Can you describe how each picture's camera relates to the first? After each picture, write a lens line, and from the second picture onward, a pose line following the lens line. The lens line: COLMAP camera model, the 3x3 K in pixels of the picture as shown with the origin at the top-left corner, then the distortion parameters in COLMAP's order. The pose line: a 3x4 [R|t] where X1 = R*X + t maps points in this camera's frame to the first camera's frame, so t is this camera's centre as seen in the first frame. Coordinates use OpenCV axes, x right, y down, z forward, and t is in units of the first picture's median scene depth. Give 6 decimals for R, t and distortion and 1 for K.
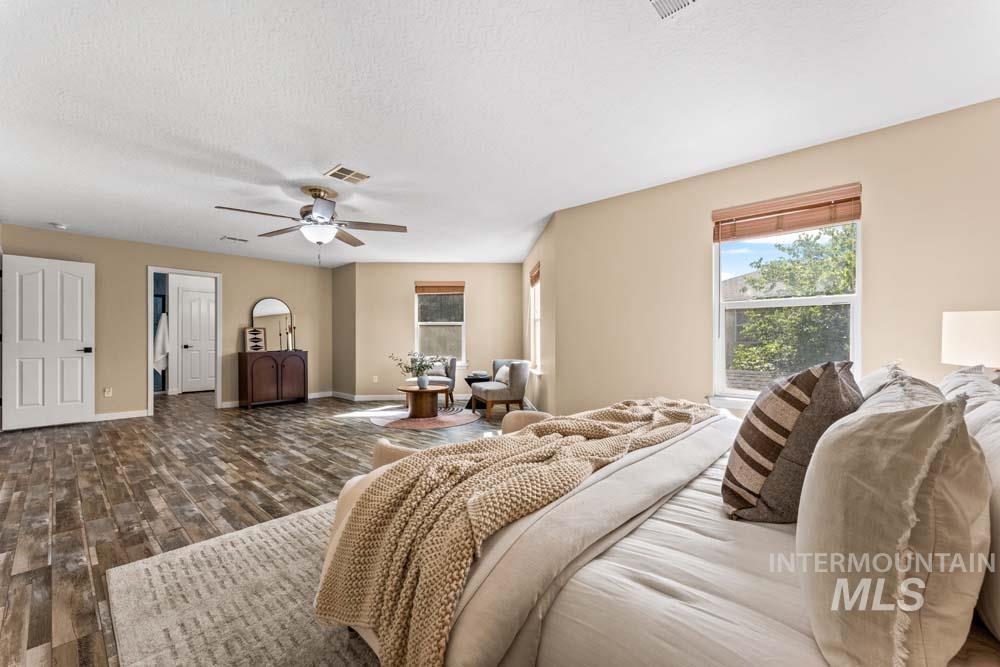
lens RADIAL K [[399.7, 0, 494.7], [0, 399.7, 335.8], [0, 0, 1]] dist [0.000089, 0.000137]
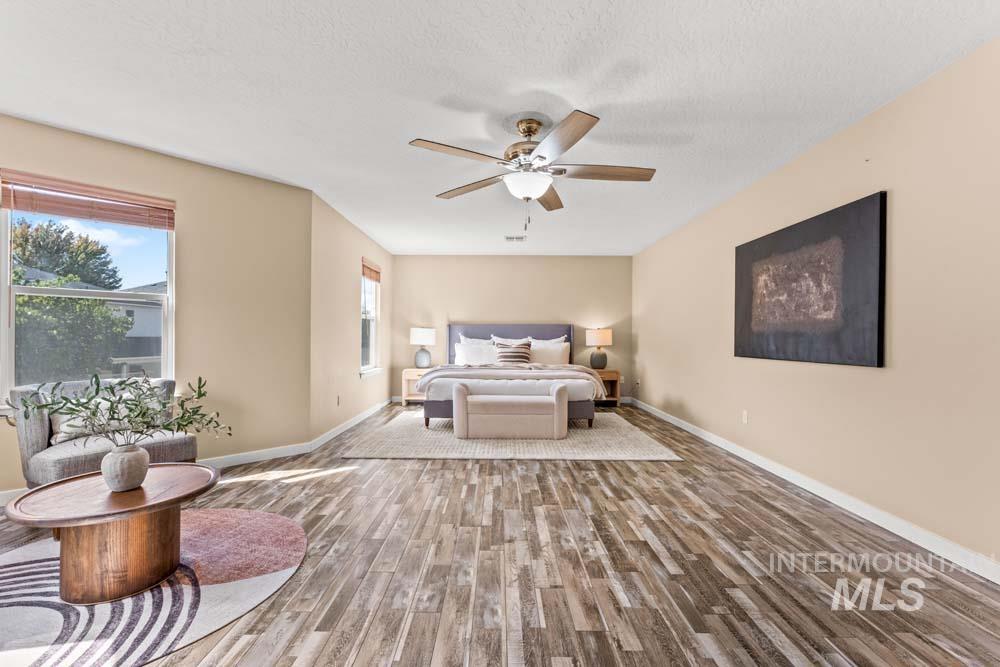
lens RADIAL K [[435.2, 0, 497.1], [0, 435.2, 337.1], [0, 0, 1]] dist [0.001789, -0.000139]
pose [[-0.672320, -0.004071, 0.740250, -1.241003], [-0.011167, 0.999927, -0.004643, 0.015346], [-0.740177, -0.011388, -0.672316, 1.991329]]
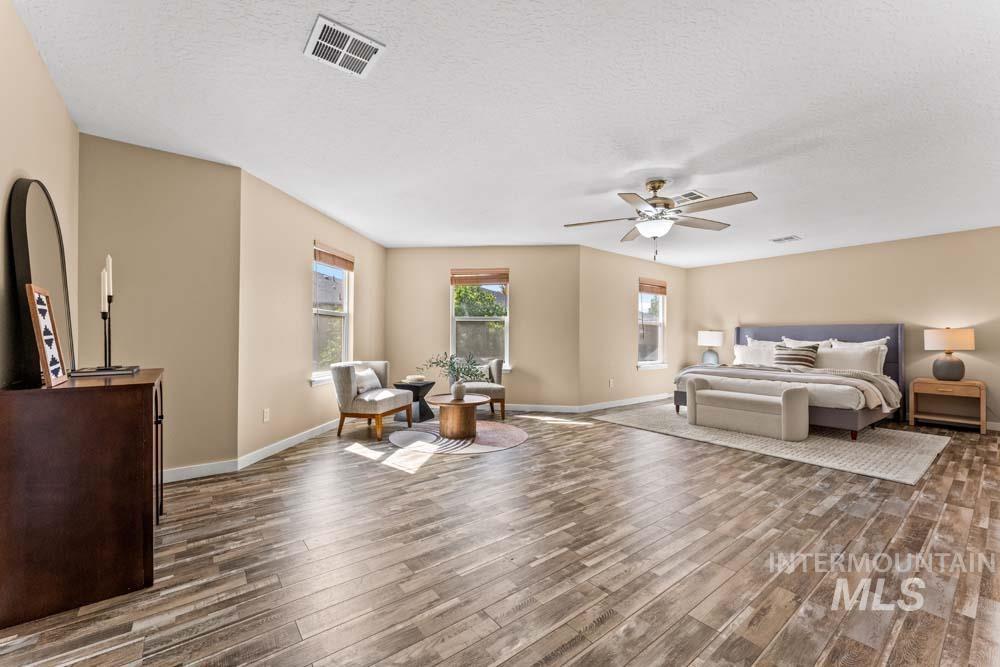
lens RADIAL K [[399.7, 0, 494.7], [0, 399.7, 335.8], [0, 0, 1]] dist [0.000089, 0.000137]
pose [[0.173882, 0.004886, 0.984754, -1.856106], [-0.012574, 0.999917, -0.002741, 0.010956], [-0.984686, -0.011905, 0.173929, 1.555003]]
